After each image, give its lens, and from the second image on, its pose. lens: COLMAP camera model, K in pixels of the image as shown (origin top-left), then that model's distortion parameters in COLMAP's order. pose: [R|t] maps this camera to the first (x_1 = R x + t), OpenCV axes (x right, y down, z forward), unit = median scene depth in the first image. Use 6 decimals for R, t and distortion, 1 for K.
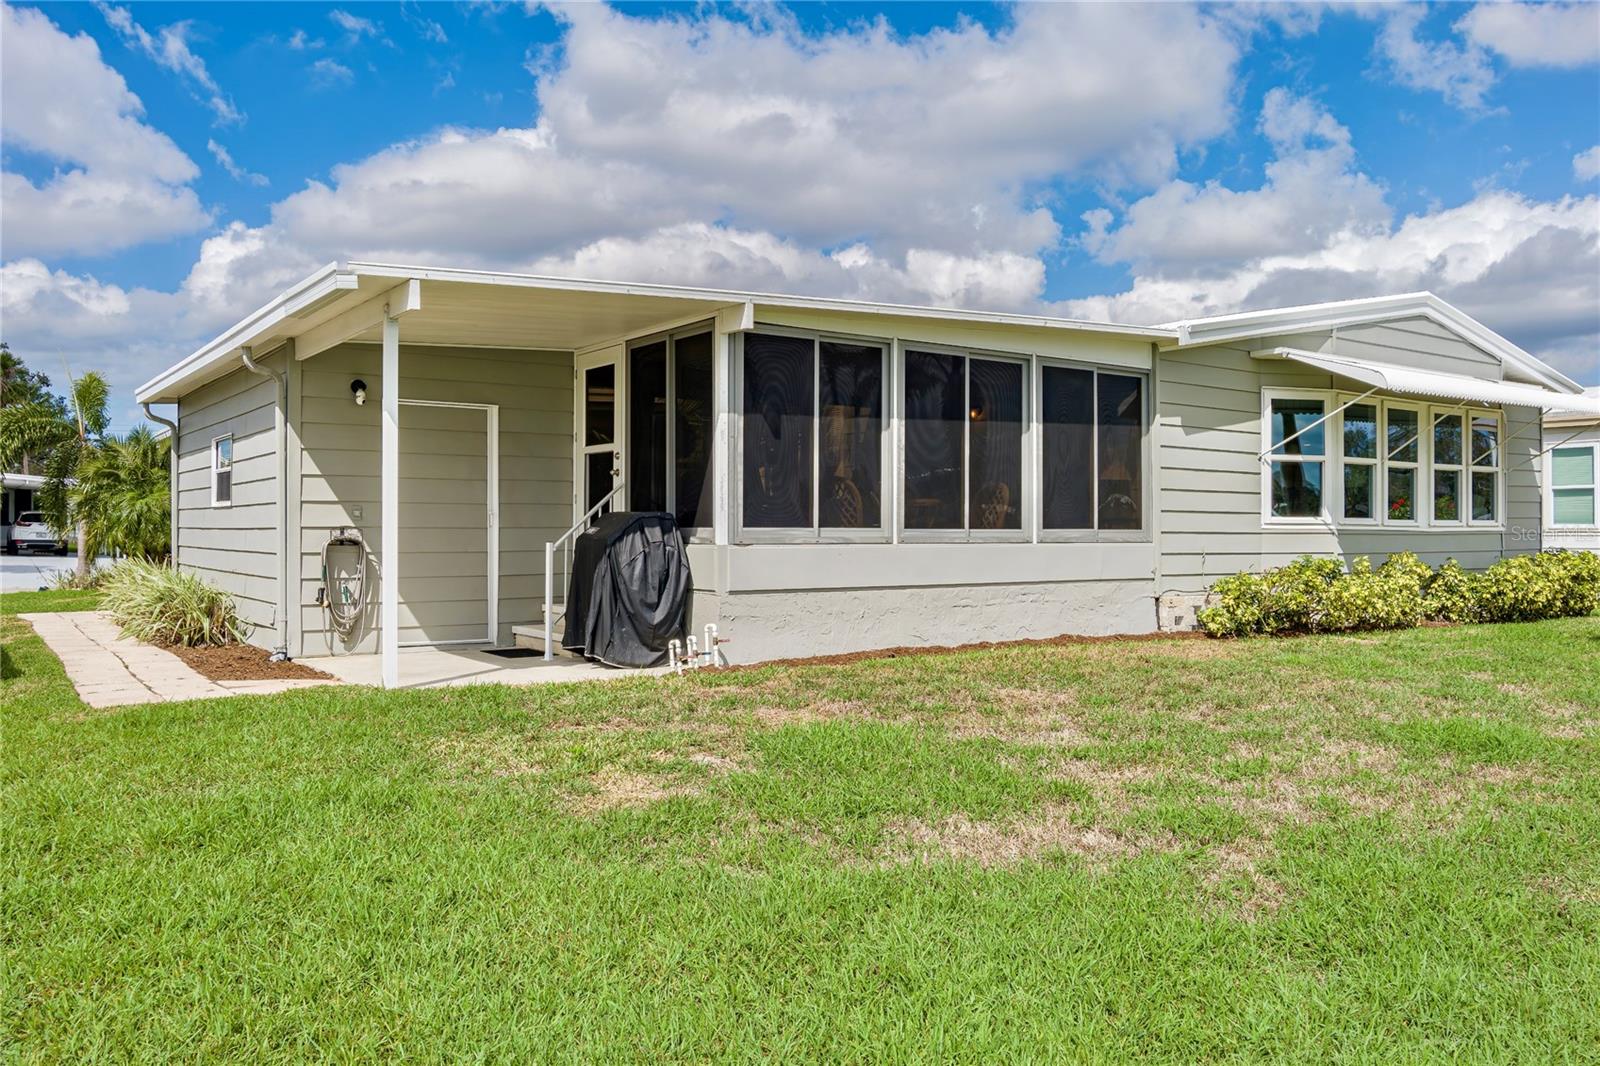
lens RADIAL K [[1296.7, 0, 800.0], [0, 1296.7, 533.0], [0, 0, 1]] dist [-0.059720, -0.006921]
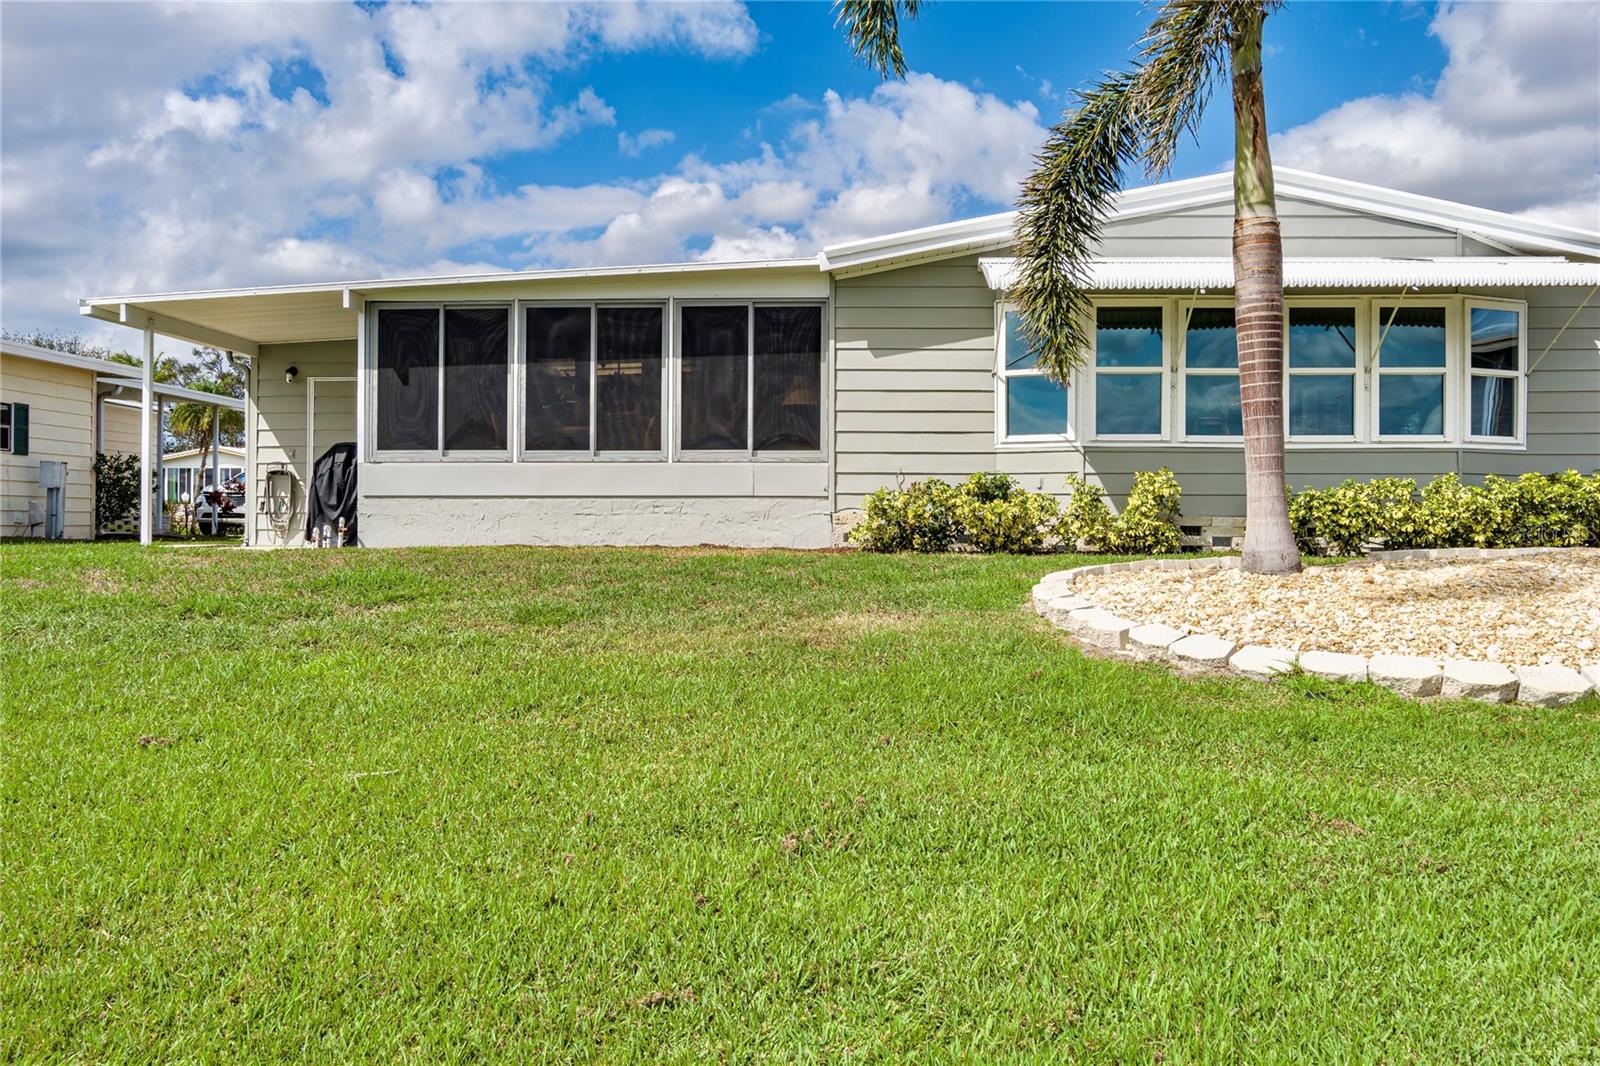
lens RADIAL K [[1296.7, 0, 800.0], [0, 1296.7, 533.0], [0, 0, 1]] dist [-0.059720, -0.006921]
pose [[0.775906, 0.003021, -0.630841, 0.989216], [-0.002385, 0.999995, 0.001856, 0.067629], [0.630843, 0.000065, 0.775910, 0.181116]]
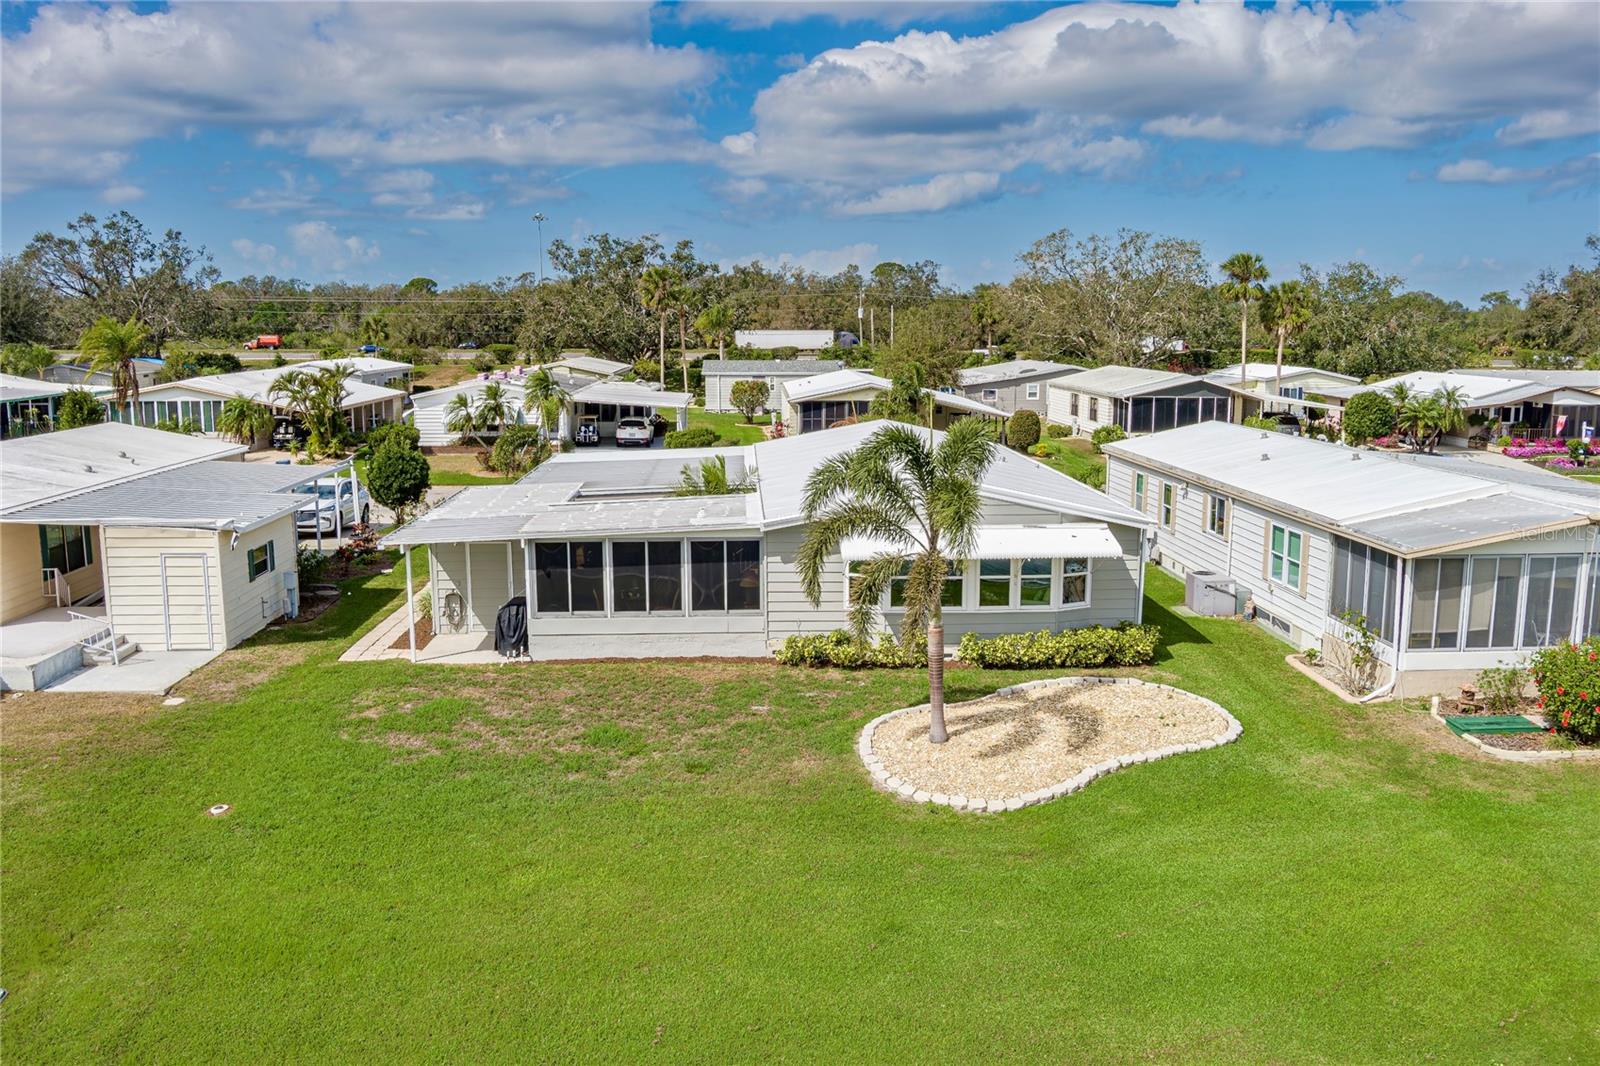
lens RADIAL K [[1296.7, 0, 800.0], [0, 1296.7, 533.0], [0, 0, 1]] dist [-0.059720, -0.006921]
pose [[0.848363, 0.086059, -0.522374, 1.560878], [-0.001326, 0.987042, 0.160459, -0.516402], [0.529414, -0.135435, 0.837484, -0.833356]]
